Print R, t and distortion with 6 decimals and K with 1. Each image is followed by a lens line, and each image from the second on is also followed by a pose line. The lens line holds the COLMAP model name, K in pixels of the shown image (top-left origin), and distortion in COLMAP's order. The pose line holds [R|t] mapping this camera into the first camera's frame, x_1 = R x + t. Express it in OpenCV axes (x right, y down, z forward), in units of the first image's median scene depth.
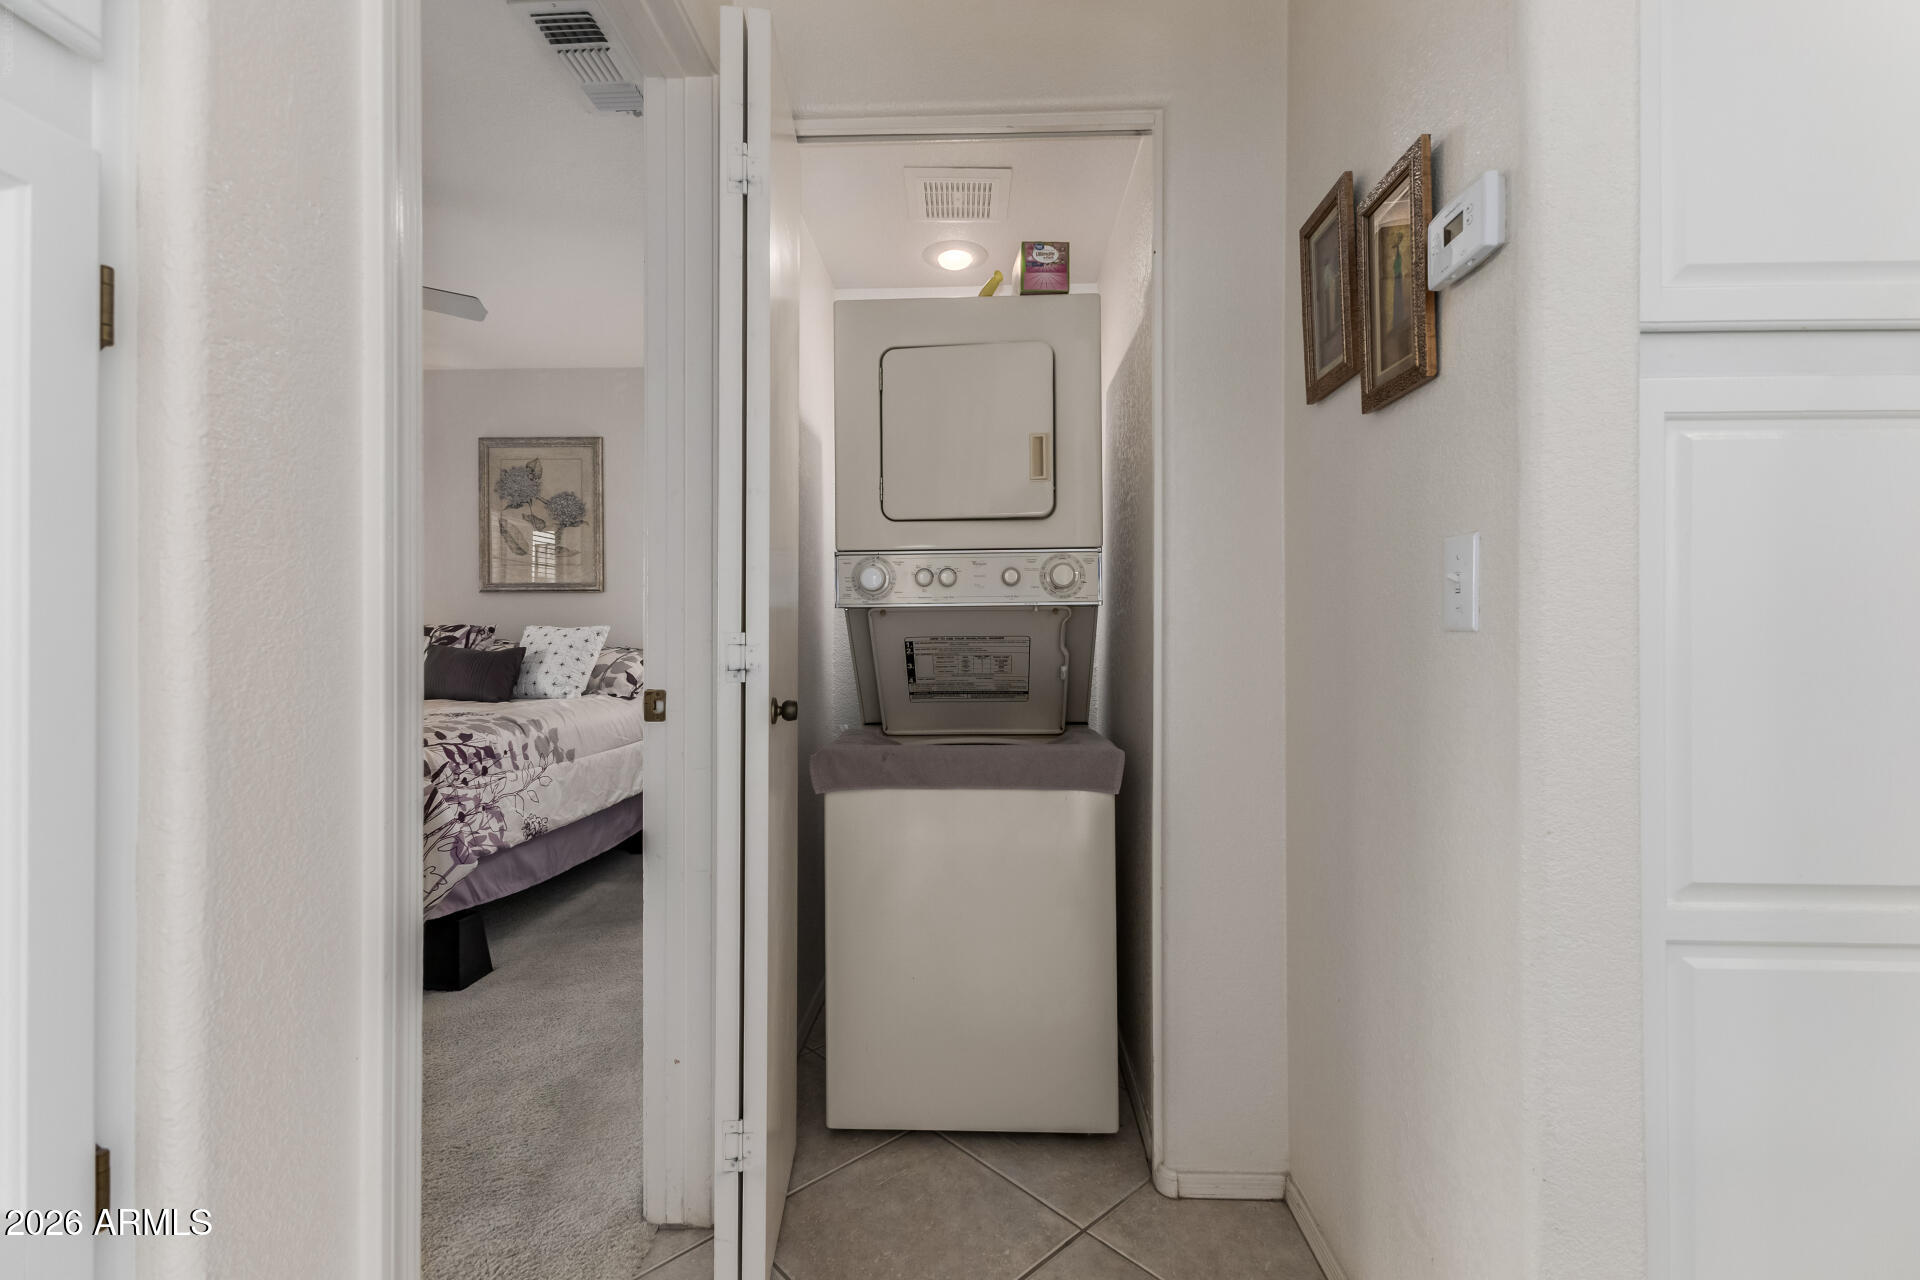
lens RADIAL K [[846.7, 0, 965.7], [0, 846.7, 635.9], [0, 0, 1]] dist [0.010603, -0.000496]
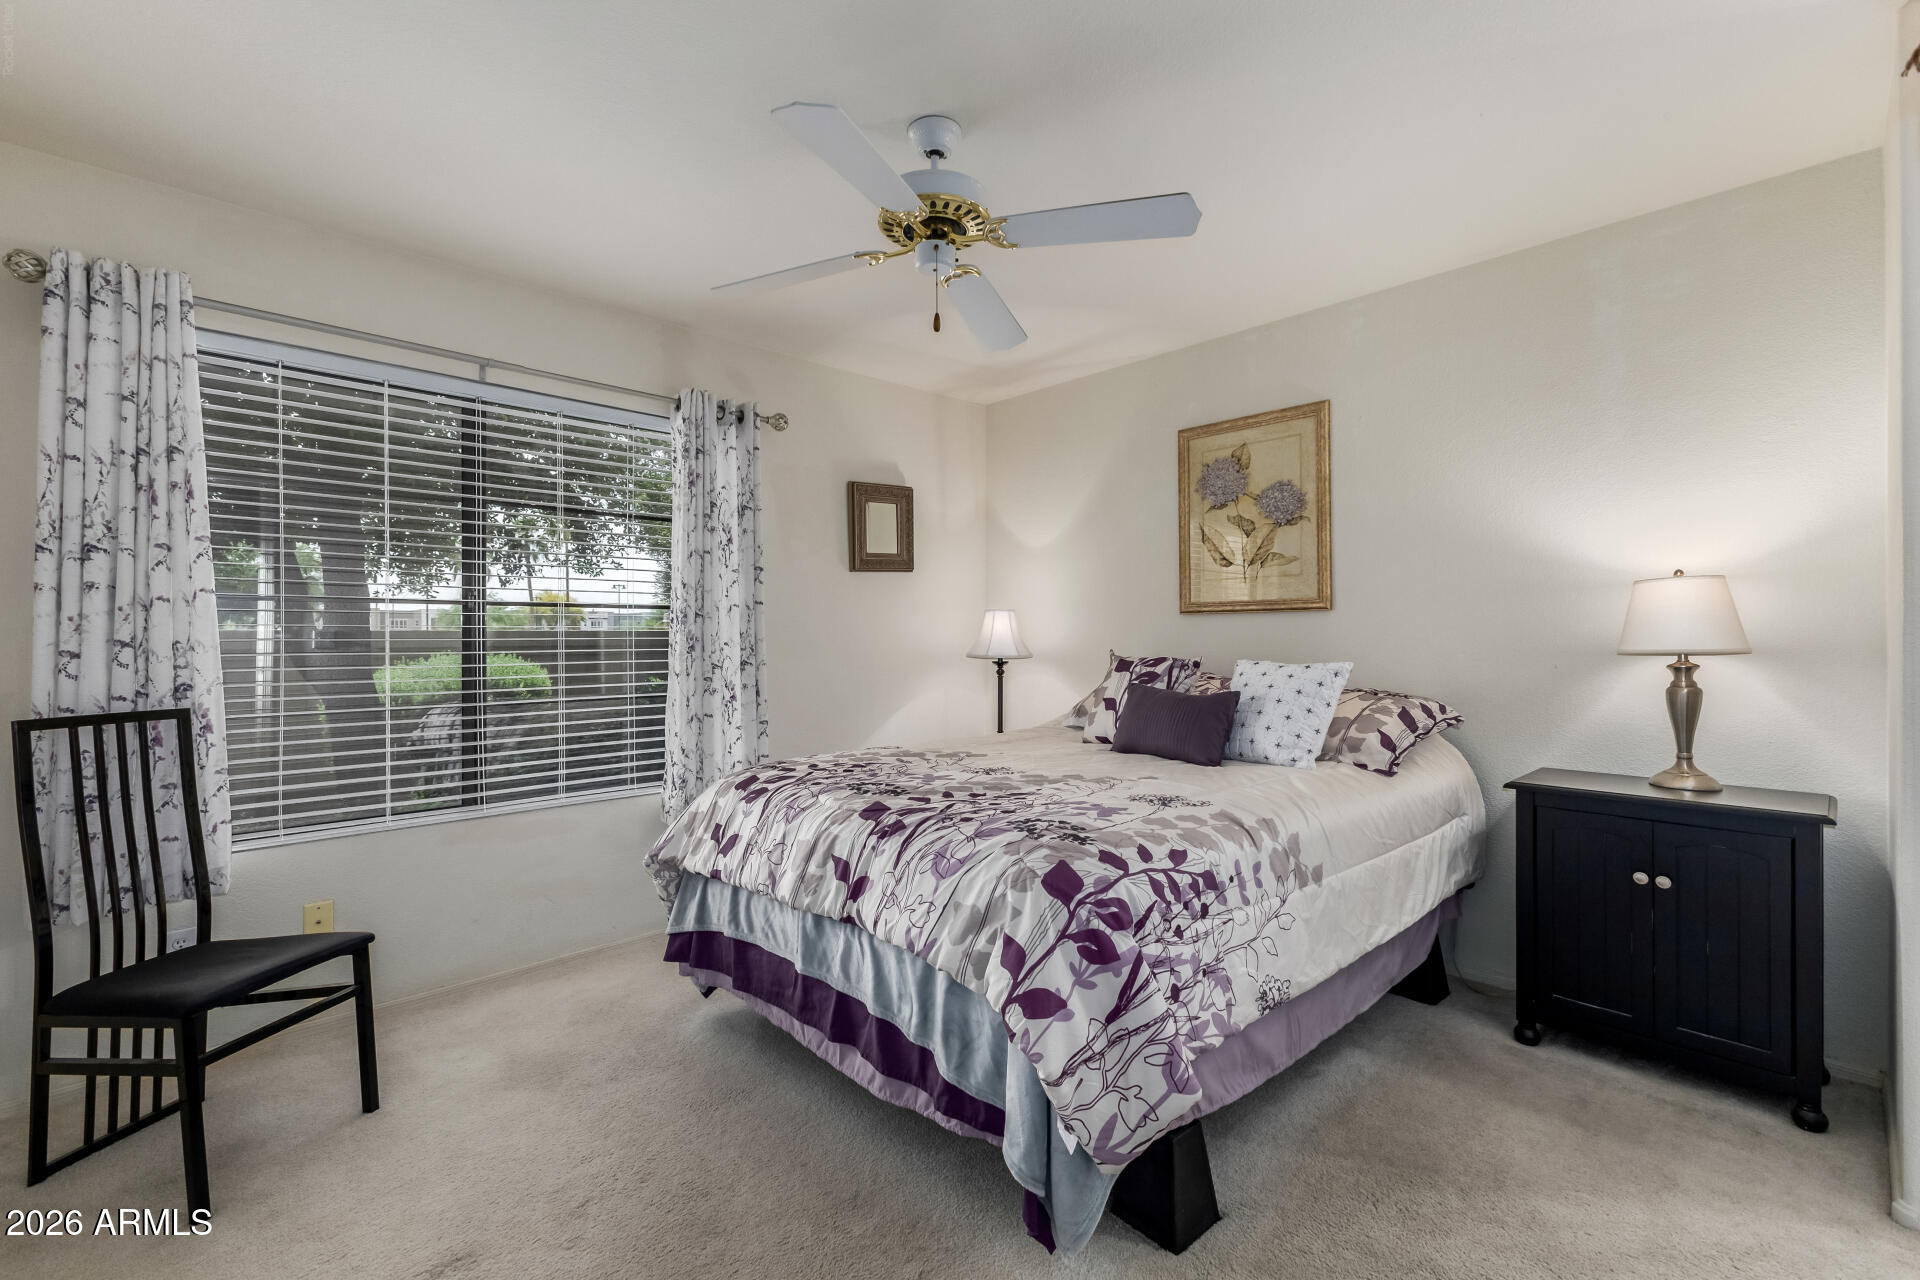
lens RADIAL K [[837.8, 0, 960.0], [0, 837.8, 640.0], [0, 0, 1]] dist [0.009291, -0.000115]
pose [[0.723246, -0.003058, -0.690583, -0.221560], [0.008482, 0.999954, 0.004455, -0.044510], [0.690538, -0.009079, 0.723239, 0.352252]]
